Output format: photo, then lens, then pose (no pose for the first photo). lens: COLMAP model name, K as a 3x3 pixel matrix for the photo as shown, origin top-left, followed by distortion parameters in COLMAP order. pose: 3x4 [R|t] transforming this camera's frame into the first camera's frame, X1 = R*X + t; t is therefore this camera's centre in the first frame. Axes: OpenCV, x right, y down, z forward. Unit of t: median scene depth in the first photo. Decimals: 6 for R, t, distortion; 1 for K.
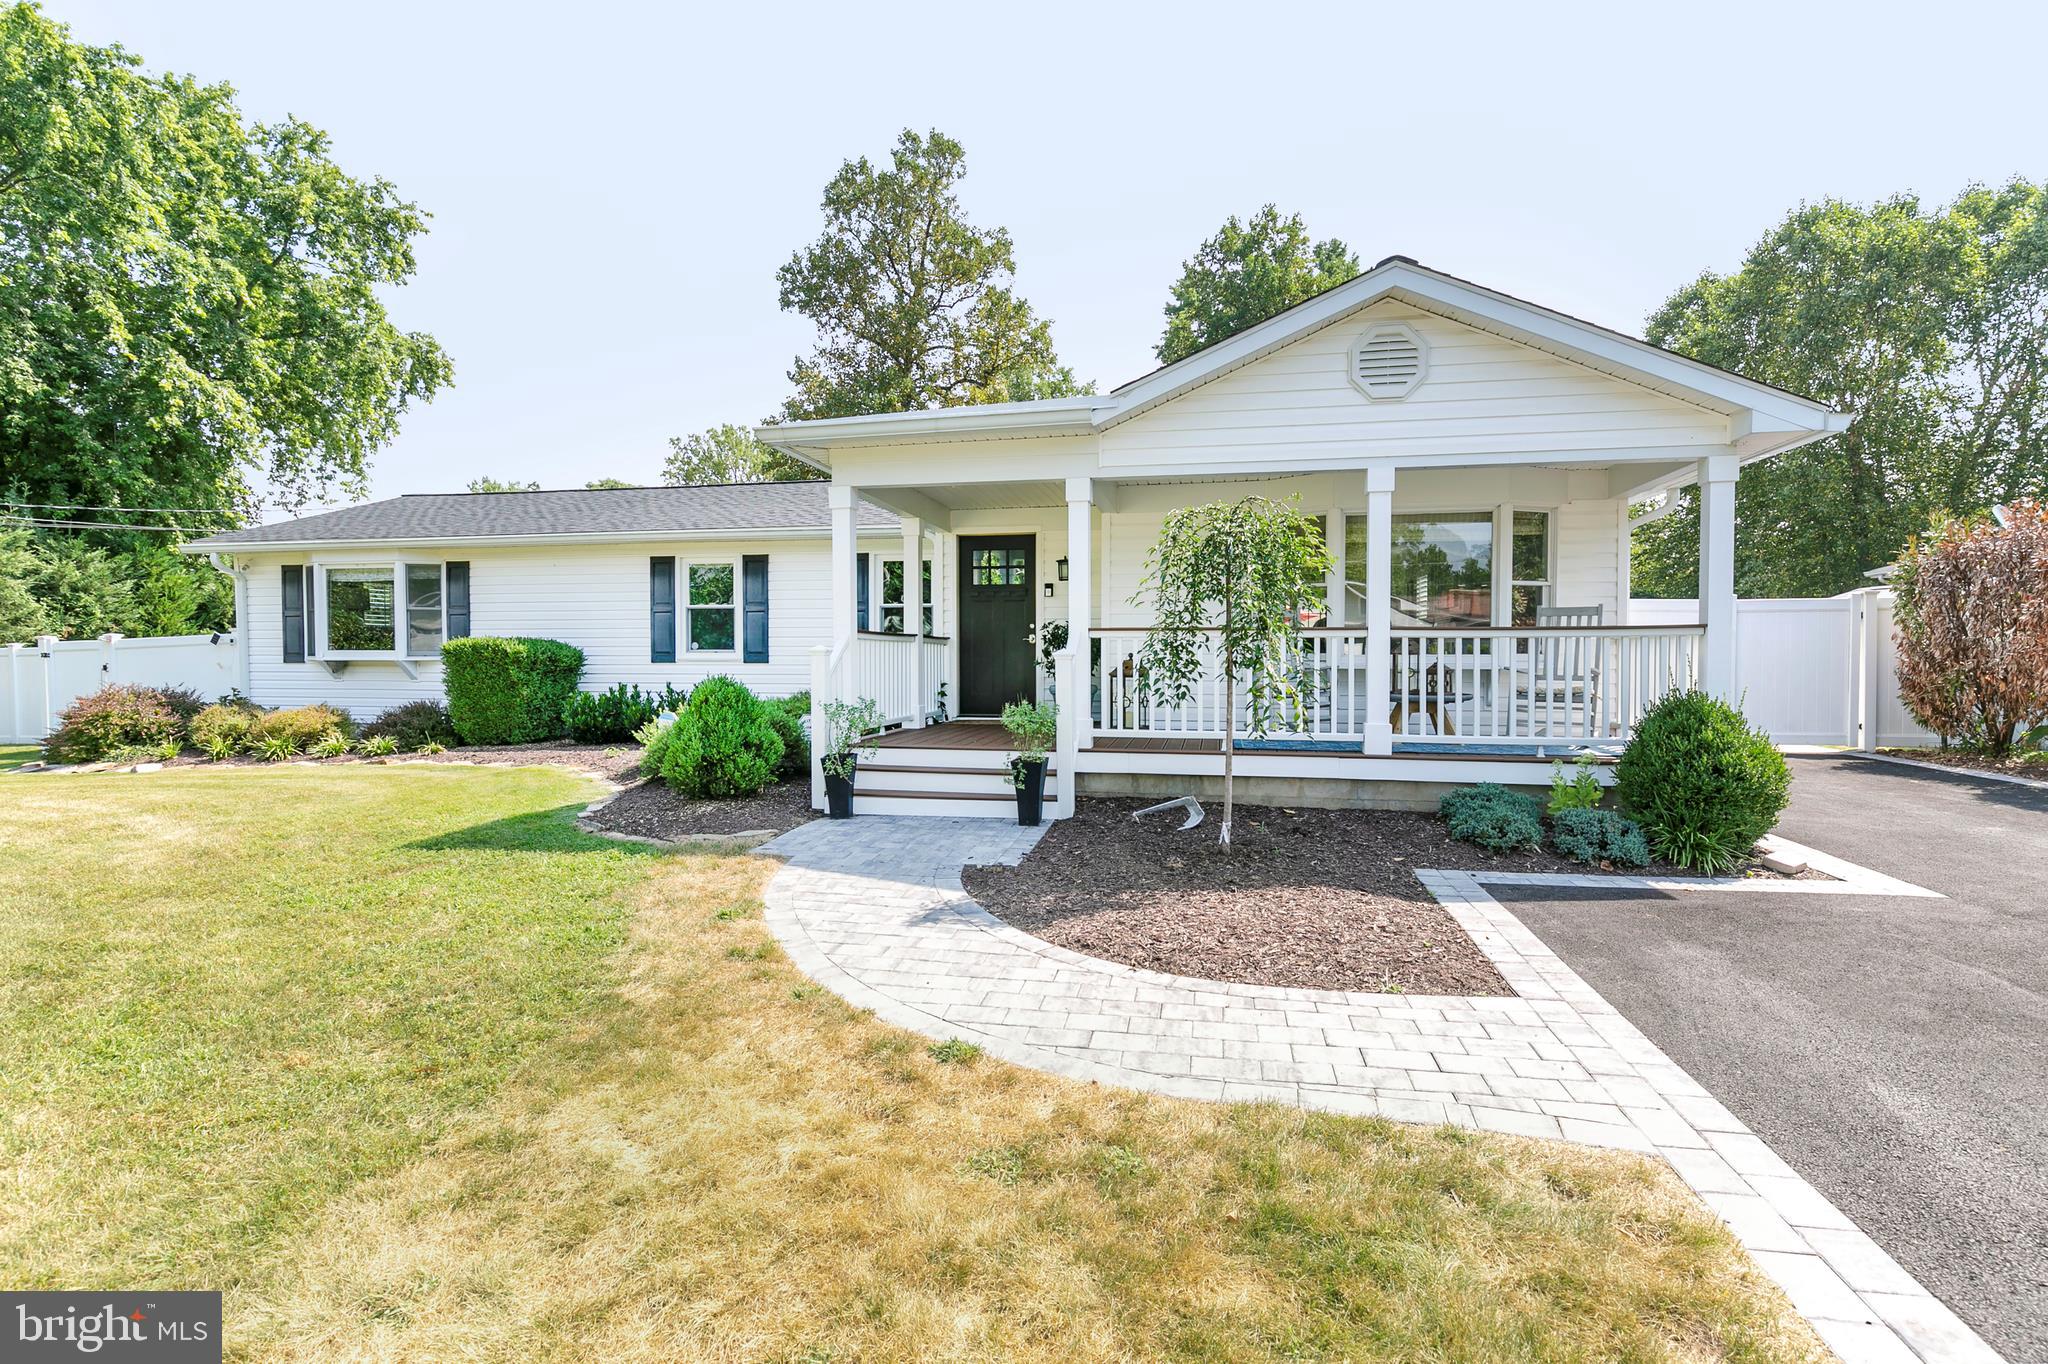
lens RADIAL K [[997.0, 0, 1025.9], [0, 997.0, 674.5], [0, 0, 1]] dist [-0.008478, 0.004009]
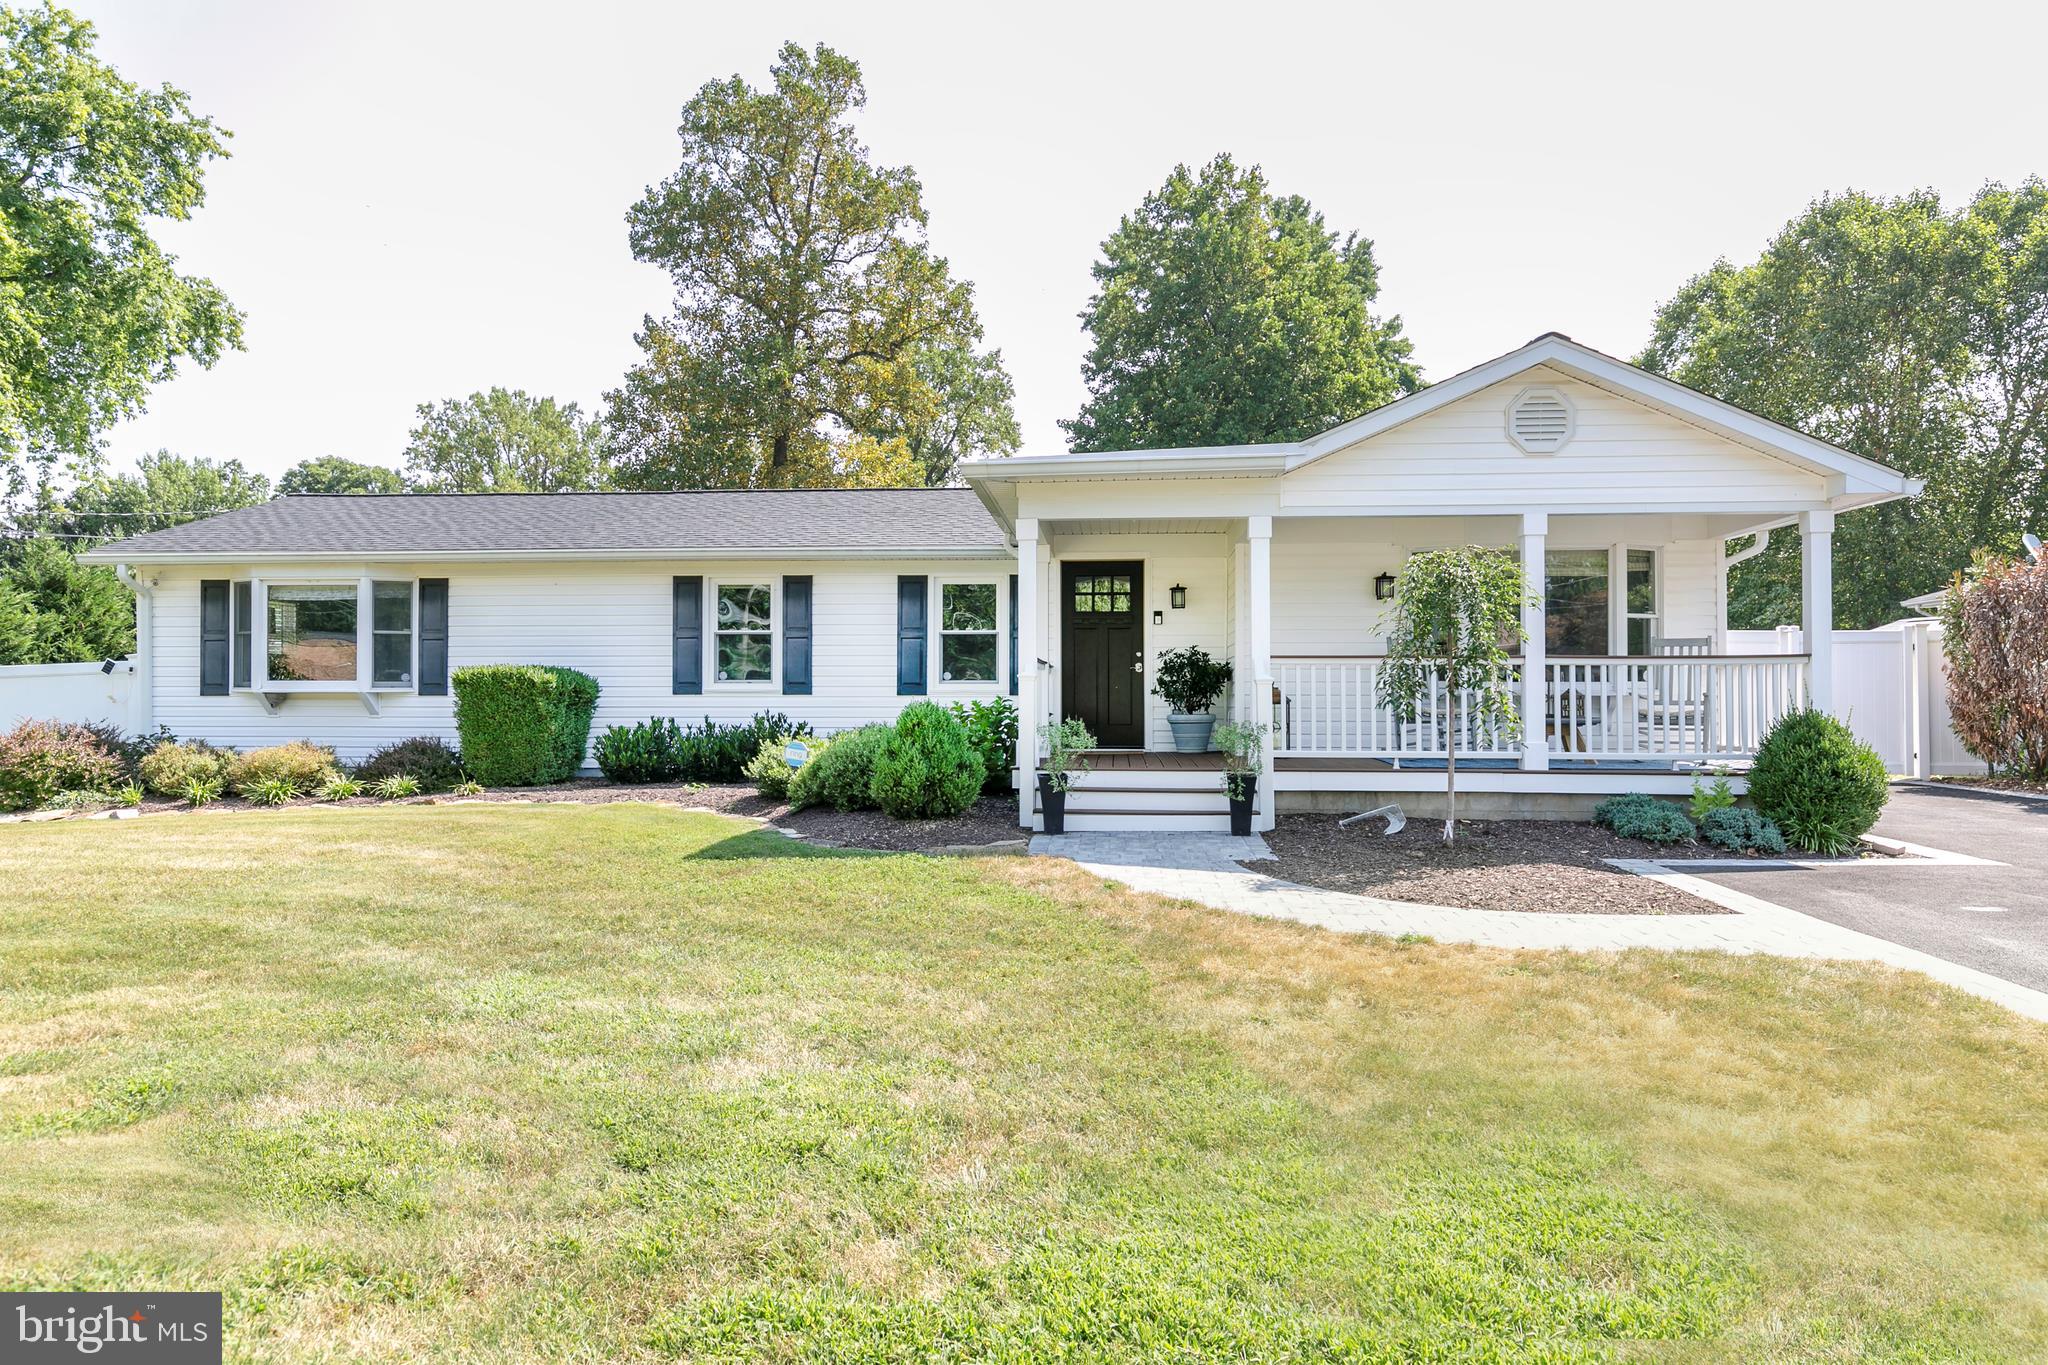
lens RADIAL K [[1313.8, 0, 1017.9], [0, 1313.8, 673.3], [0, 0, 1]] dist [0.003567, 0.000940]
pose [[0.992673, 0.001655, 0.120818, -0.201743], [0.002769, 0.999332, -0.036442, 0.012271], [-0.120797, 0.036509, 0.992006, -0.197998]]
